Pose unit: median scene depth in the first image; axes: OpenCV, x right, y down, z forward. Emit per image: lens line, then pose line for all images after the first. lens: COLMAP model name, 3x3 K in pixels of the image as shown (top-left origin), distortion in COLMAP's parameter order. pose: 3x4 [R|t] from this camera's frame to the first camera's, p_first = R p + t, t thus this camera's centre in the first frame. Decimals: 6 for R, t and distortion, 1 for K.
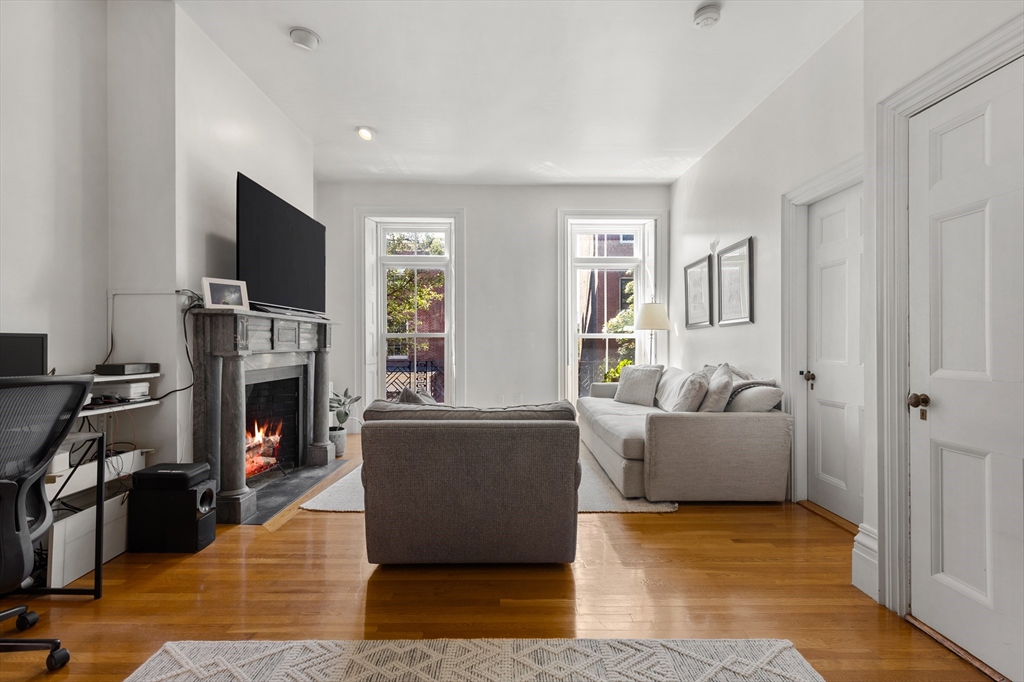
lens RADIAL K [[462.4, 0, 508.8], [0, 462.4, 346.8], [0, 0, 1]] dist [0.007395, -0.000100]
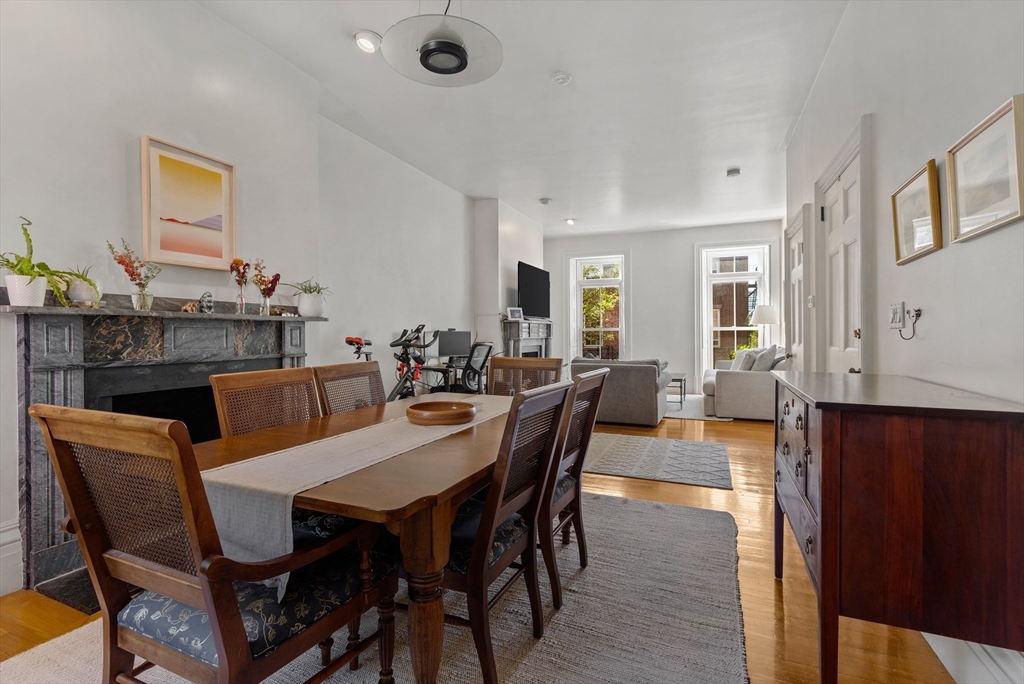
lens RADIAL K [[462.4, 0, 508.9], [0, 462.4, 342.9], [0, 0, 1]] dist [0.007395, -0.000100]
pose [[0.912888, 0.002267, -0.408204, 0.236658], [0.000578, 0.999976, 0.006846, 0.014676], [0.408210, -0.006486, 0.912865, -0.840111]]
